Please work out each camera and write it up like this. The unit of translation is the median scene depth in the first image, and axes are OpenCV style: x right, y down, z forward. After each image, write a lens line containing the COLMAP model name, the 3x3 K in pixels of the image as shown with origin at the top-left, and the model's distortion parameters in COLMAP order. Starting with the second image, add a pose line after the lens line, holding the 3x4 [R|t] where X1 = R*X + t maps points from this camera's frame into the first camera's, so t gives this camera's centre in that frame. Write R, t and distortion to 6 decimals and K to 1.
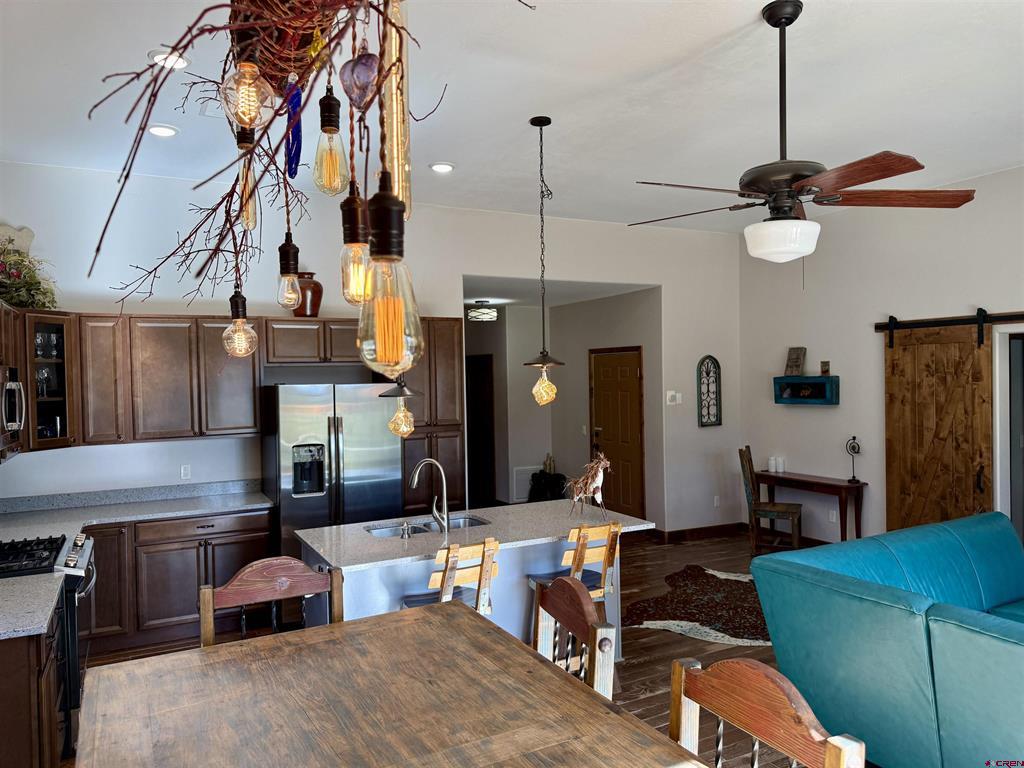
lens RADIAL K [[730.1, 0, 512.0], [0, 730.1, 384.0], [0, 0, 1]] dist [0.081838, -0.130346]
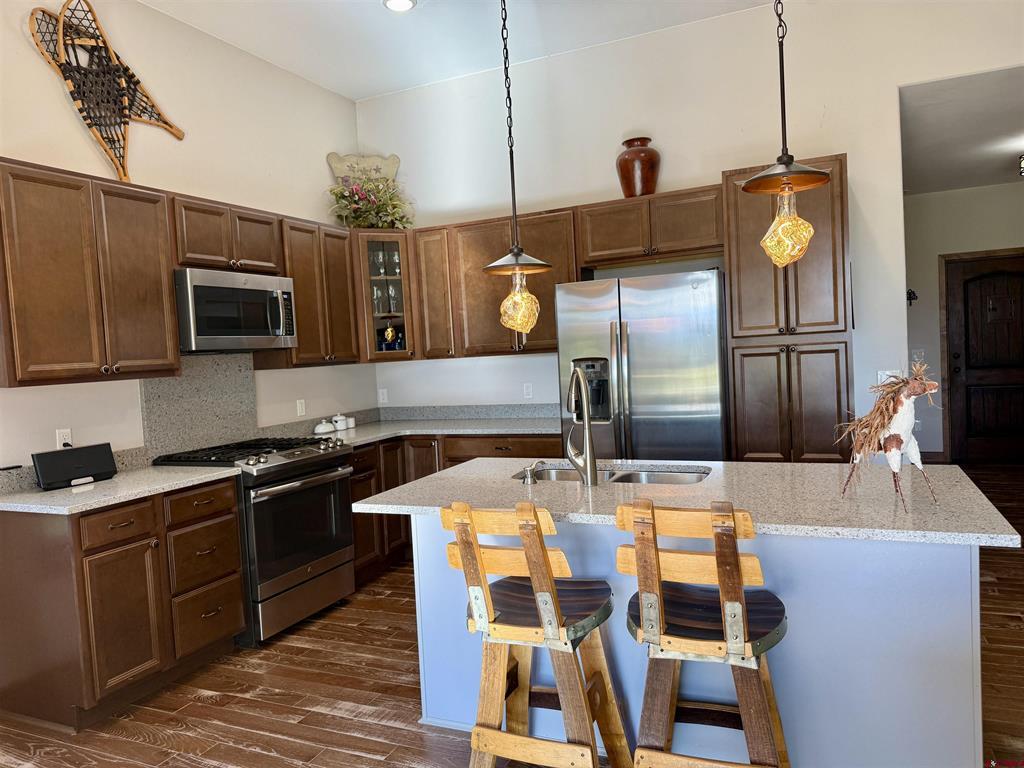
lens RADIAL K [[730.7, 0, 513.3], [0, 730.7, 386.6], [0, 0, 1]] dist [0.101276, -0.119125]
pose [[0.615844, 0.023254, -0.787525, 0.280782], [0.037242, 0.997588, 0.058580, 0.061995], [0.786987, -0.065406, 0.613493, 0.440706]]
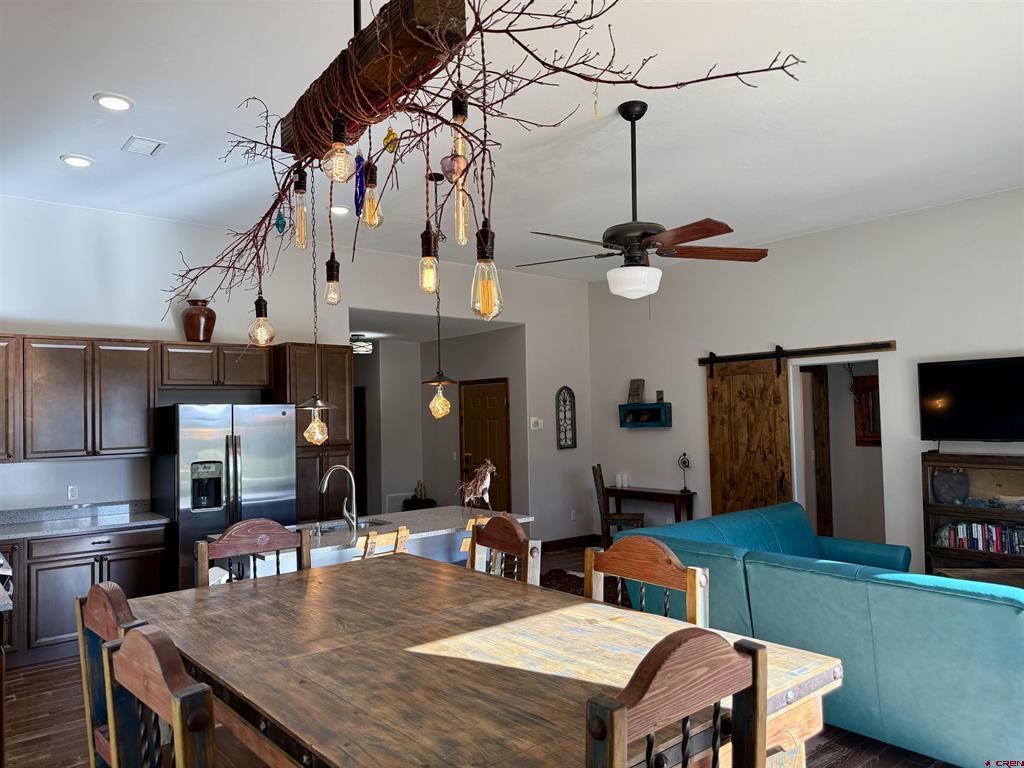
lens RADIAL K [[730.7, 0, 513.3], [0, 730.7, 386.6], [0, 0, 1]] dist [0.101276, -0.119125]
pose [[0.977531, 0.004632, 0.210739, -0.070898], [0.007760, 0.998290, -0.057936, 0.038834], [-0.210647, 0.058270, 0.975824, -0.128905]]
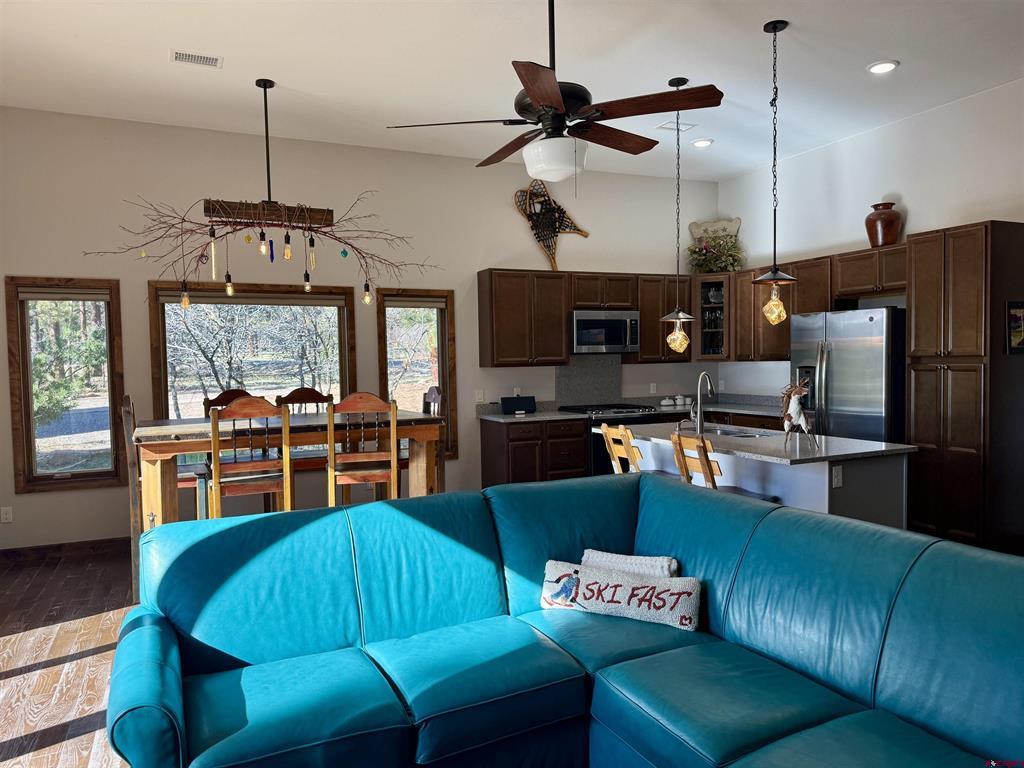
lens RADIAL K [[730.7, 0, 513.3], [0, 730.7, 386.6], [0, 0, 1]] dist [0.101276, -0.119125]
pose [[-0.047808, 0.056113, -0.997279, 0.866627], [0.008885, 0.998405, 0.055751, 0.044494], [0.998817, -0.006195, -0.048230, 0.583502]]
